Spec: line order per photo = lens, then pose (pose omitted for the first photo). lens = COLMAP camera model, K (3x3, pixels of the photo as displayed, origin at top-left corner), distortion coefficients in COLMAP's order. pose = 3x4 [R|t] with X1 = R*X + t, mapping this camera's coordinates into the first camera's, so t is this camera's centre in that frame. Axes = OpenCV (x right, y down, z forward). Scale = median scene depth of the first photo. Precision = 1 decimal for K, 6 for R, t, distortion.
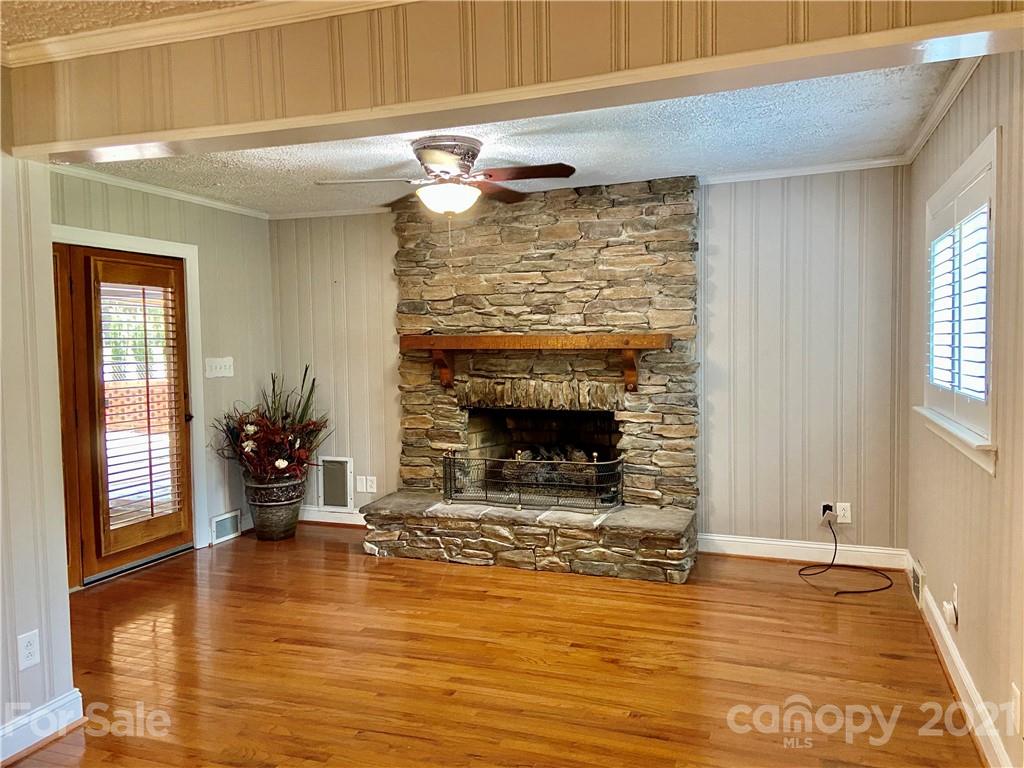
lens RADIAL K [[784.6, 0, 511.6], [0, 784.6, 383.6], [0, 0, 1]] dist [0.062002, -0.034635]
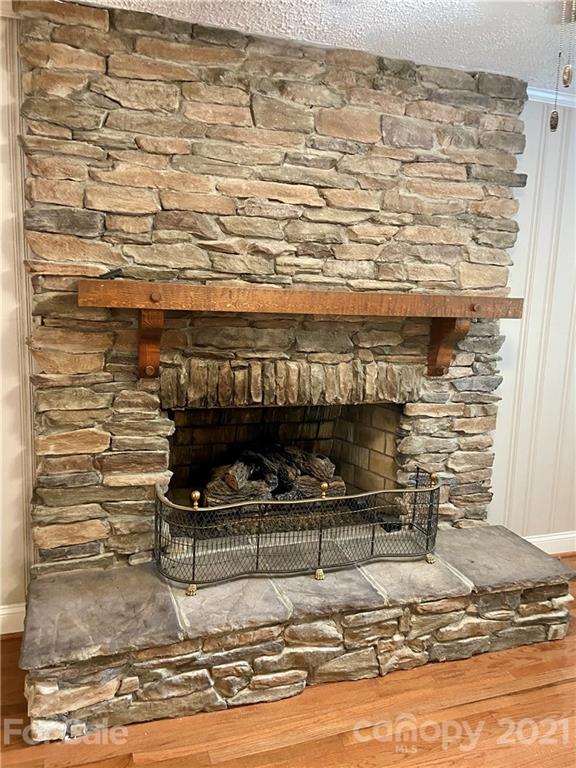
lens RADIAL K [[588.5, 0, 289.6], [0, 588.5, 378.2], [0, 0, 1]] dist [0.062002, -0.034635]
pose [[0.766348, -0.055867, 0.639991, -0.287231], [-0.009554, 0.995110, 0.098307, -0.038772], [-0.642354, -0.081452, 0.762067, 0.654314]]
